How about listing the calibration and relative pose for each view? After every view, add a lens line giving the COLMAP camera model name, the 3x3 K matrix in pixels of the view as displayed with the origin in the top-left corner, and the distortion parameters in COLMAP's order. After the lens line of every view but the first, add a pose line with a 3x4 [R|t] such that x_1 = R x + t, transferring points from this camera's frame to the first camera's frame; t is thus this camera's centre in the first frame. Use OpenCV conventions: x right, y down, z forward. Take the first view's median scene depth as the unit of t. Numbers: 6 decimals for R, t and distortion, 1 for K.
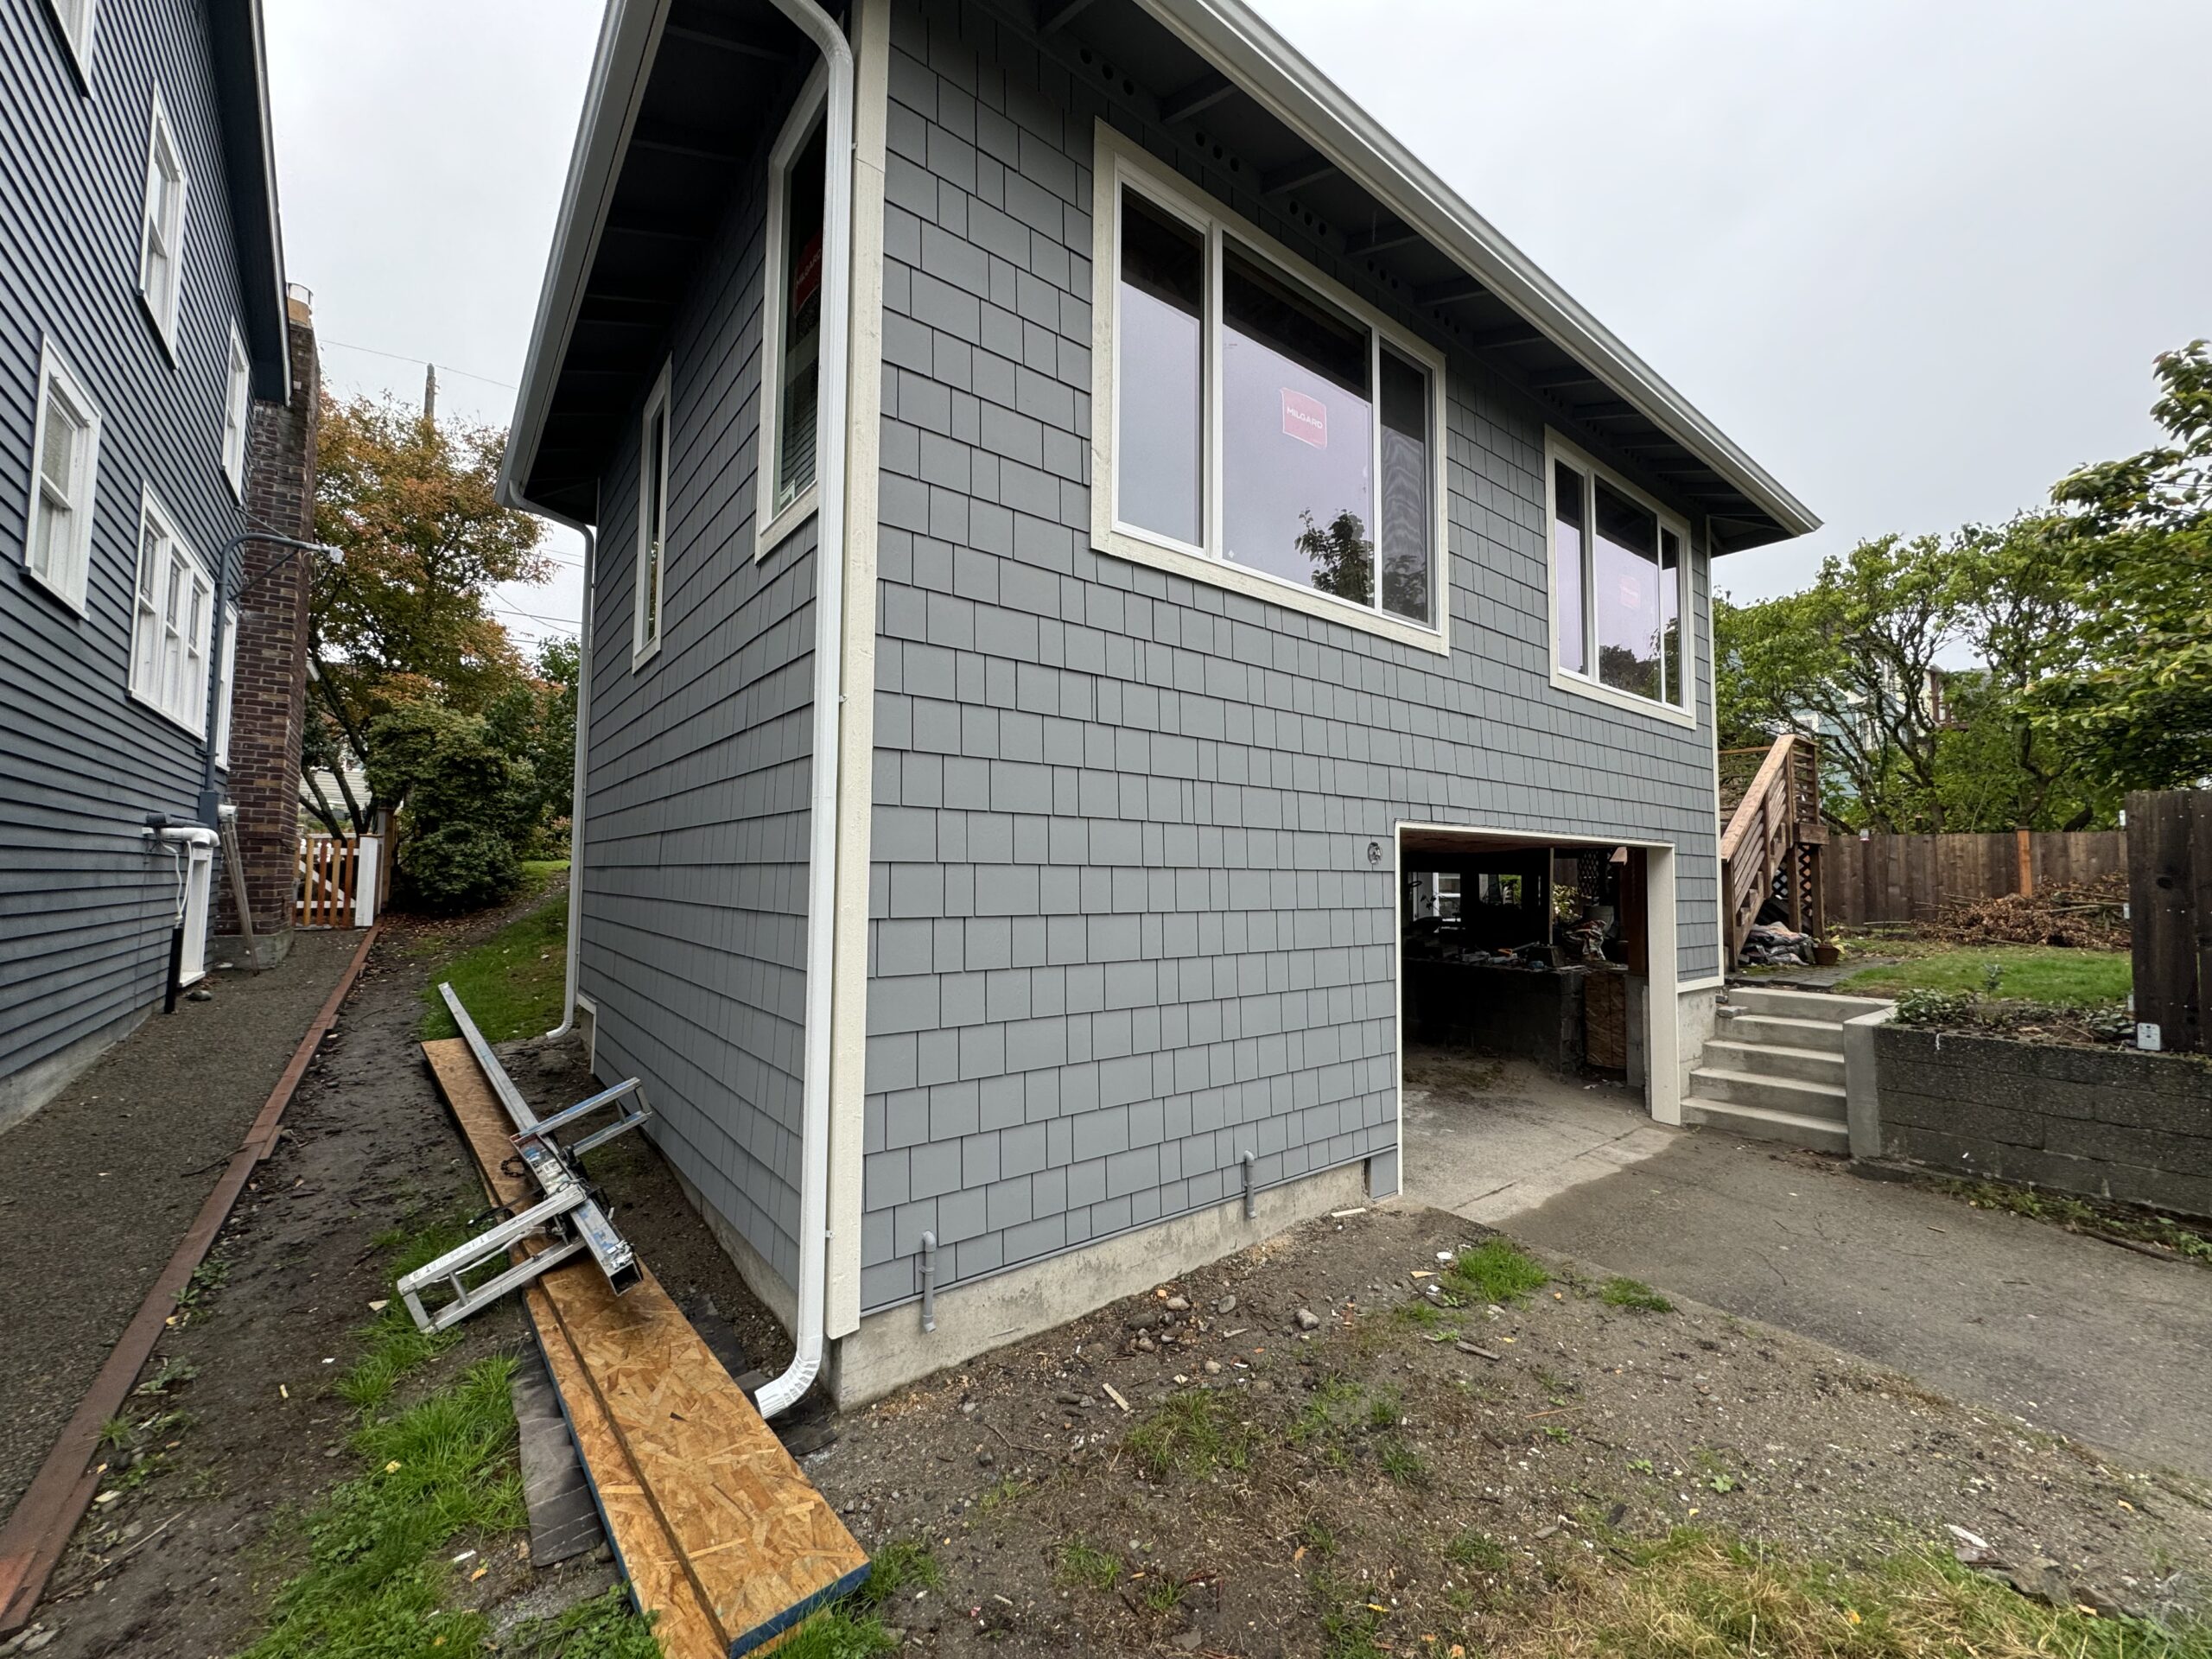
lens RADIAL K [[884.6, 0, 1106.2], [0, 884.6, 829.7], [0, 0, 1]] dist [-0.006812, 0.002575]
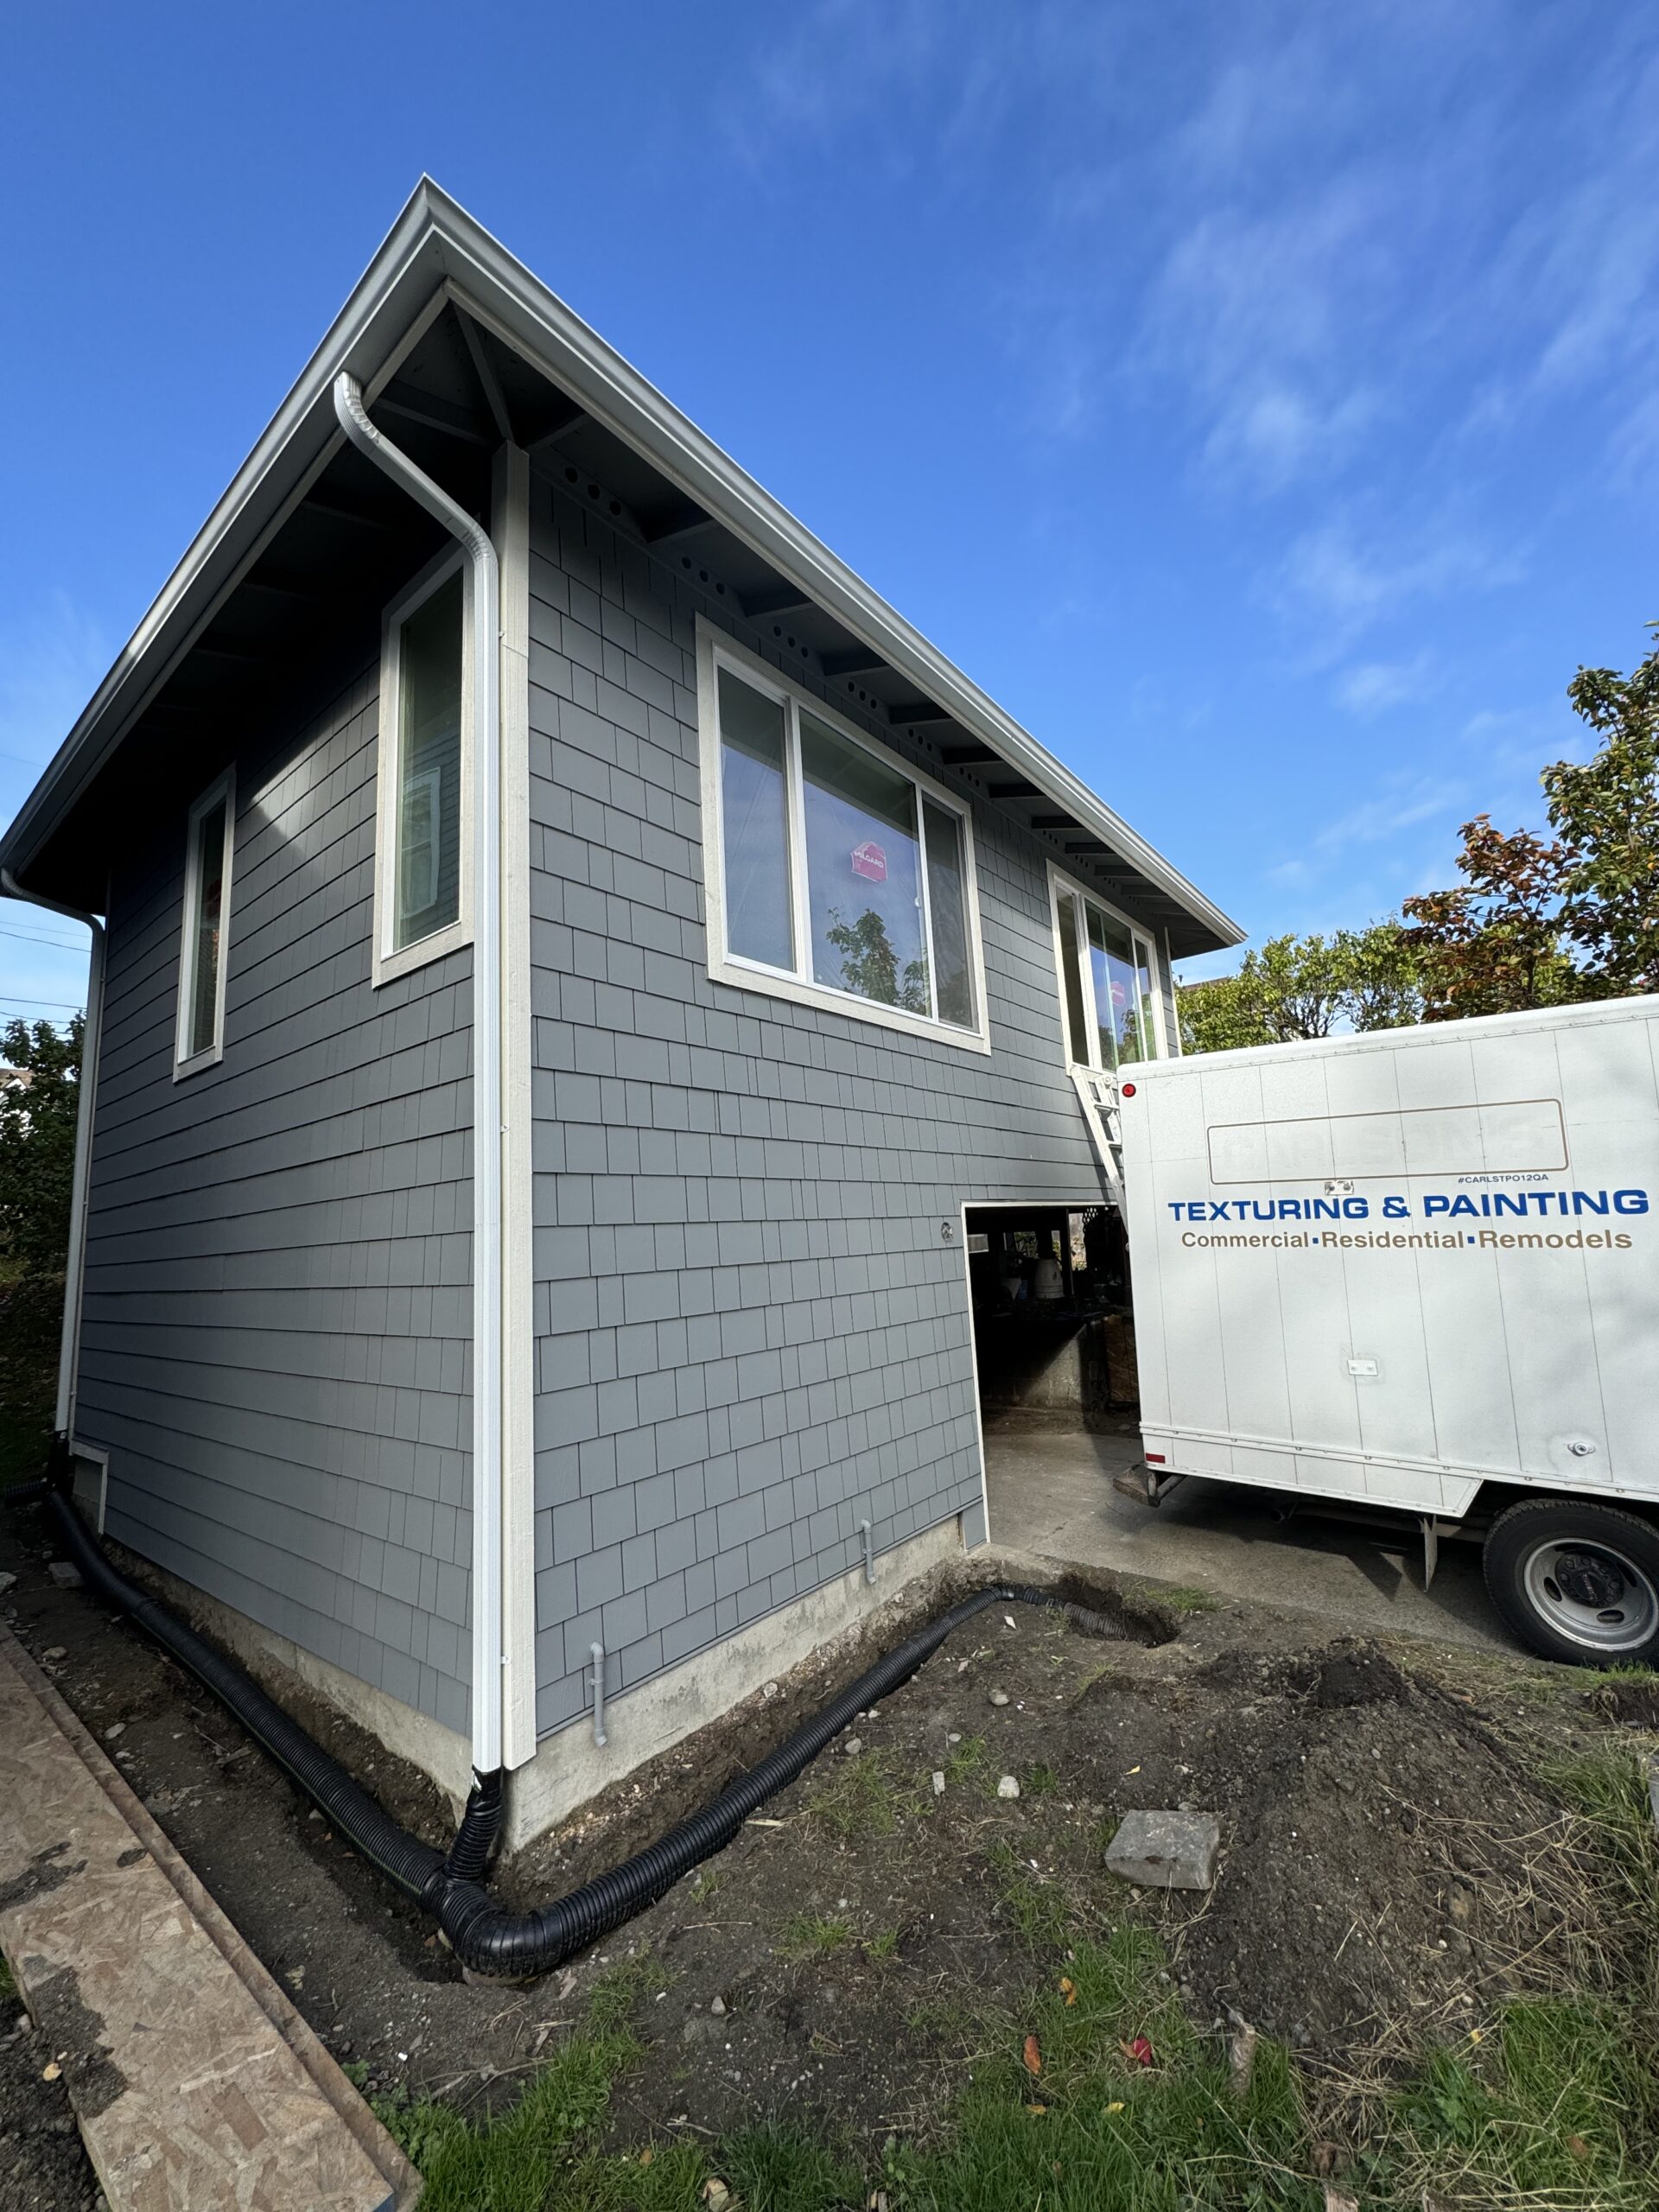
lens RADIAL K [[884.6, 0, 829.1], [0, 884.6, 1106.2], [0, 0, 1]] dist [-0.006812, 0.002575]
pose [[0.971303, -0.028465, 0.236135, -0.130065], [0.051673, 0.994354, -0.092684, -0.044246], [-0.232164, 0.102226, 0.967290, -0.094414]]
